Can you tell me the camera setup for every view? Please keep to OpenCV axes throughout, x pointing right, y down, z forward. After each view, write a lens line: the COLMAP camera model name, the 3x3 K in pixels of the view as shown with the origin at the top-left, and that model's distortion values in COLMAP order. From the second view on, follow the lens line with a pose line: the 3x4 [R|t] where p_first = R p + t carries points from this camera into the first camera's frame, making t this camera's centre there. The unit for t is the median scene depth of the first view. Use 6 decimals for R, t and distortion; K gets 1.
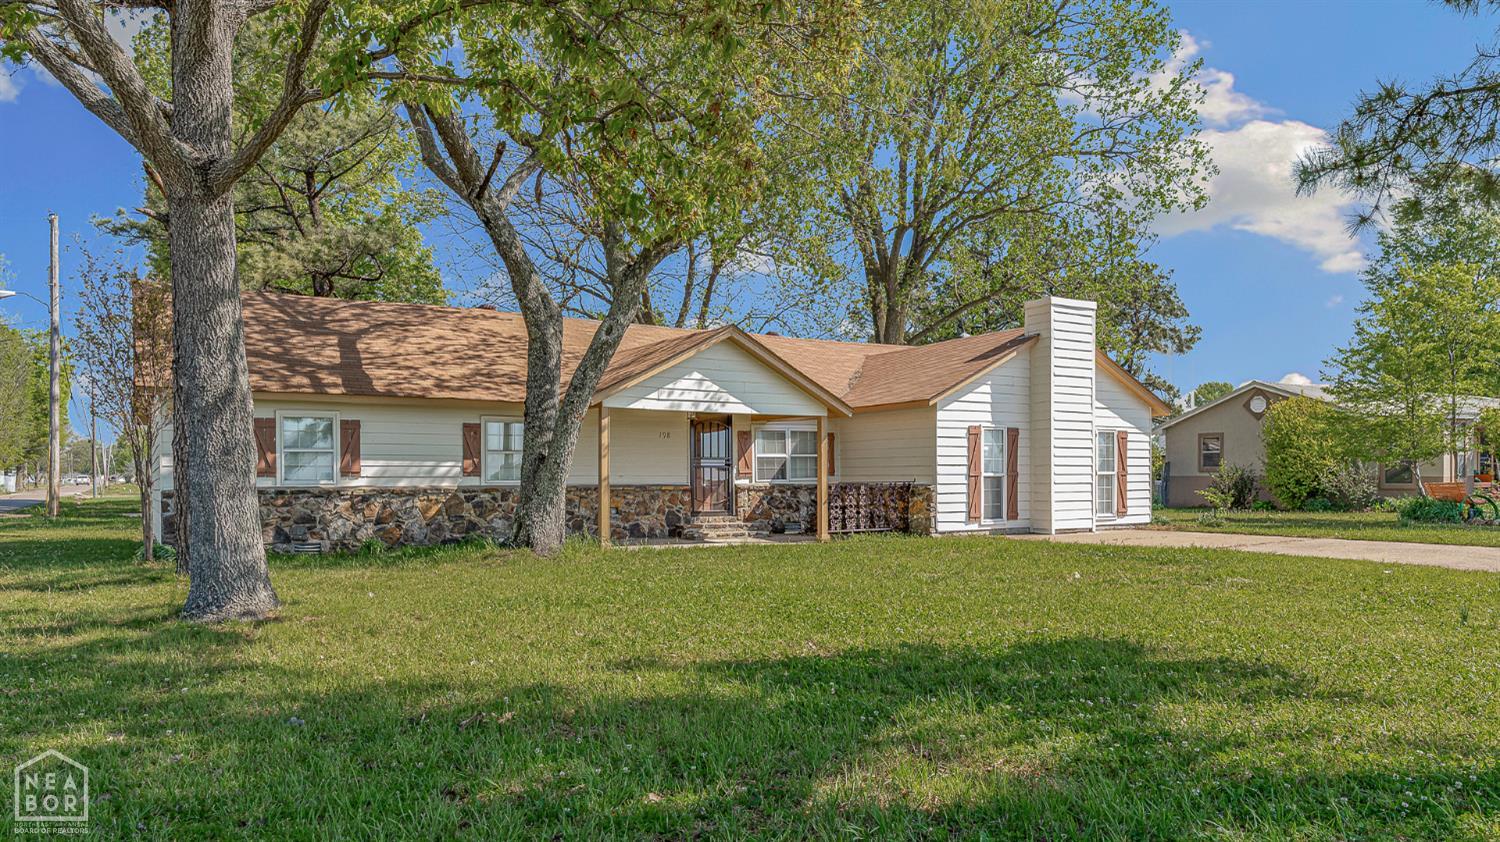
lens RADIAL K [[1039.6, 0, 747.2], [0, 1039.6, 425.4], [0, 0, 1]] dist [0.020540, 0.000676]
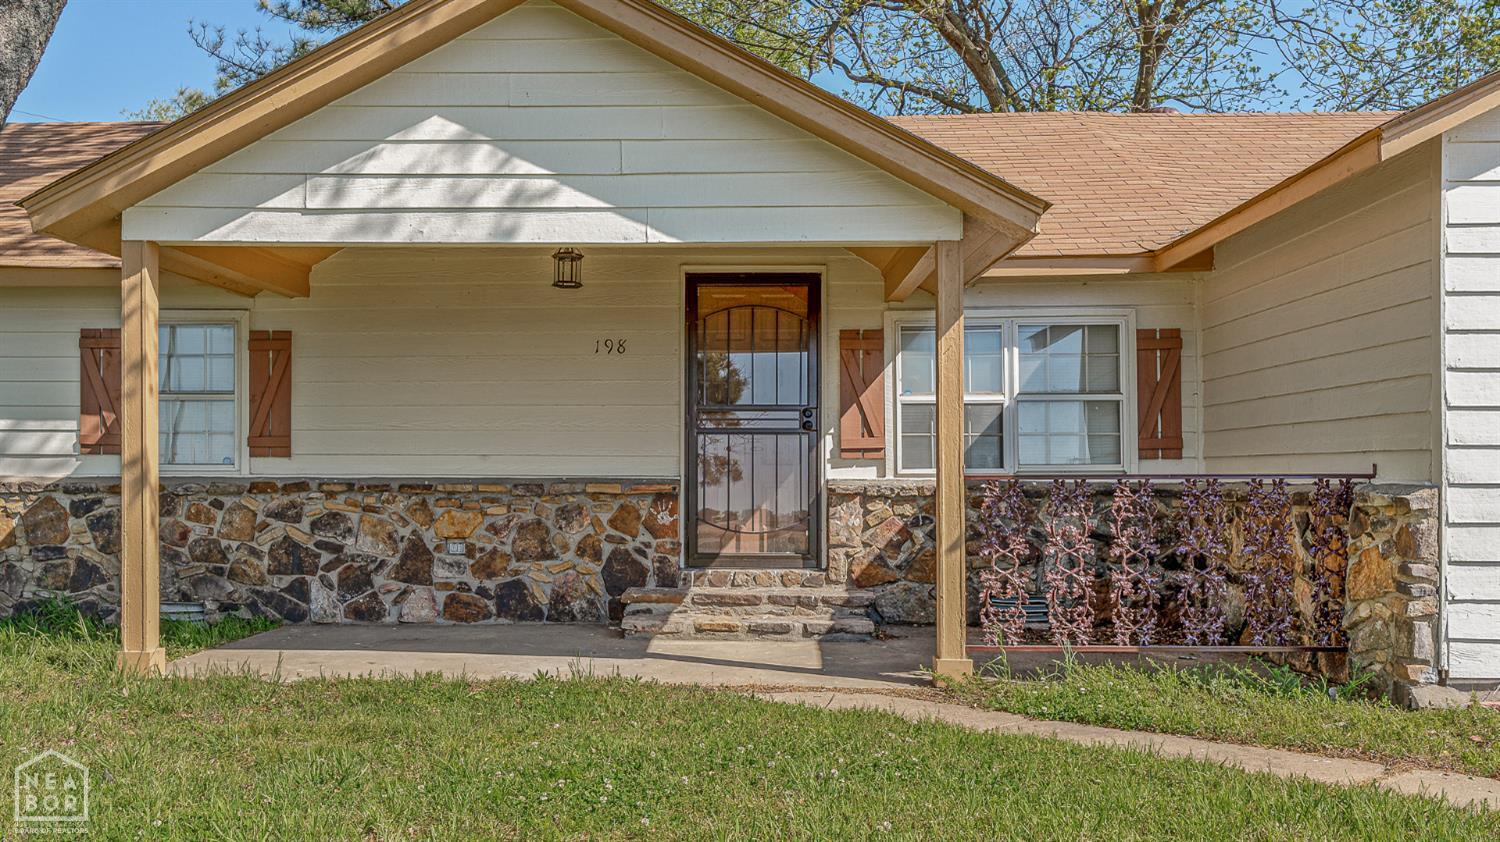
lens RADIAL K [[1242.3, 0, 718.8], [0, 1242.3, 435.9], [0, 0, 1]] dist [0.005426, 0.004287]
pose [[0.827750, -0.012099, -0.560967, 0.202043], [0.022158, 0.999692, 0.011134, 0.037134], [0.560660, -0.021646, 0.827763, 0.650663]]
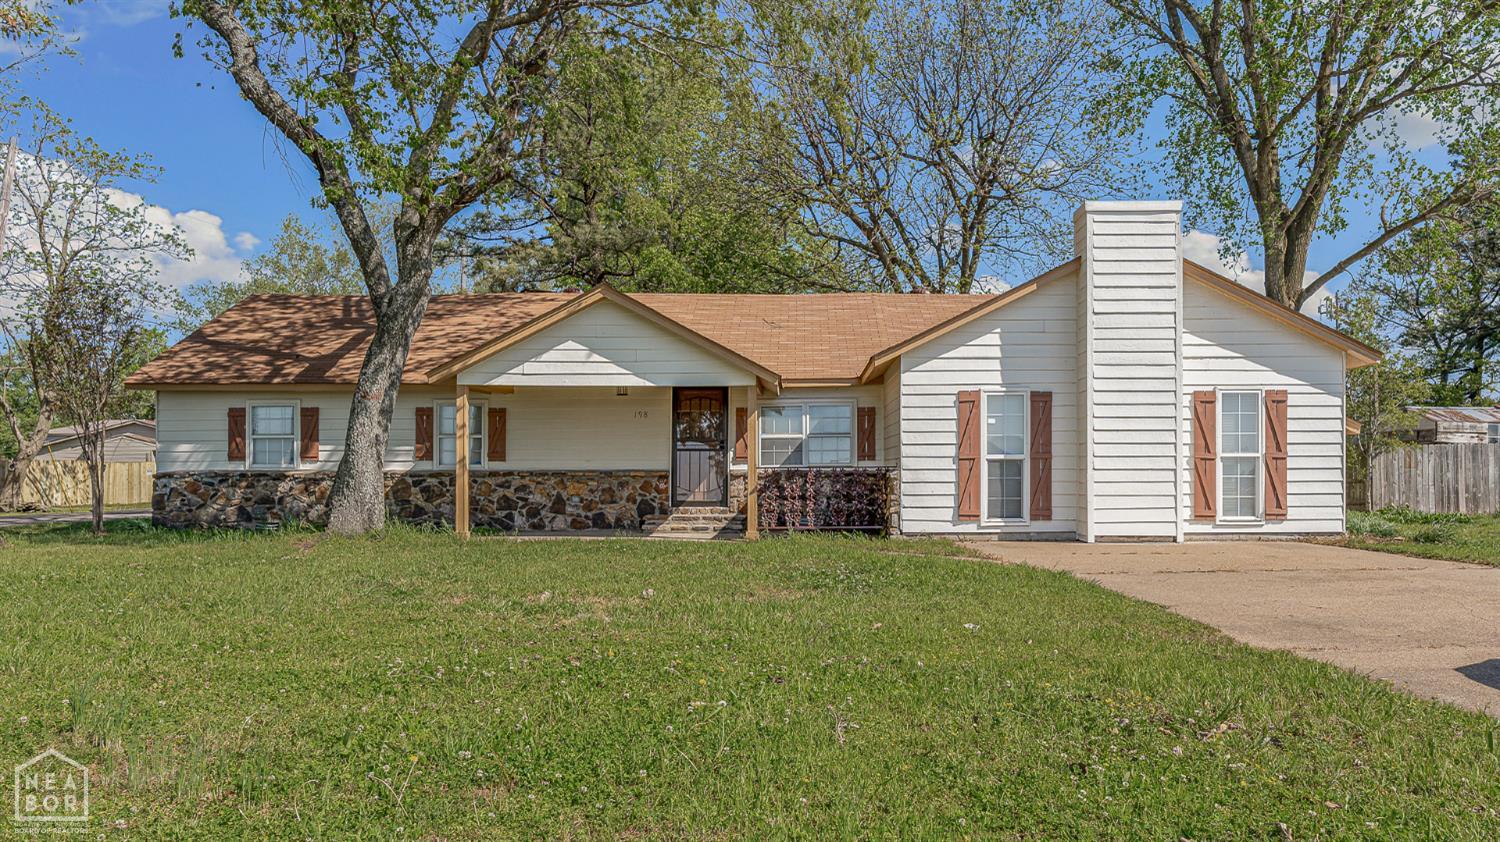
lens RADIAL K [[1039.6, 0, 810.6], [0, 1039.6, 410.4], [0, 0, 1]] dist [0.020540, 0.000676]
pose [[0.840583, -0.029801, -0.540862, 0.526634], [0.025255, 0.999556, -0.015826, 0.023402], [0.541093, -0.000357, 0.840963, 0.325663]]
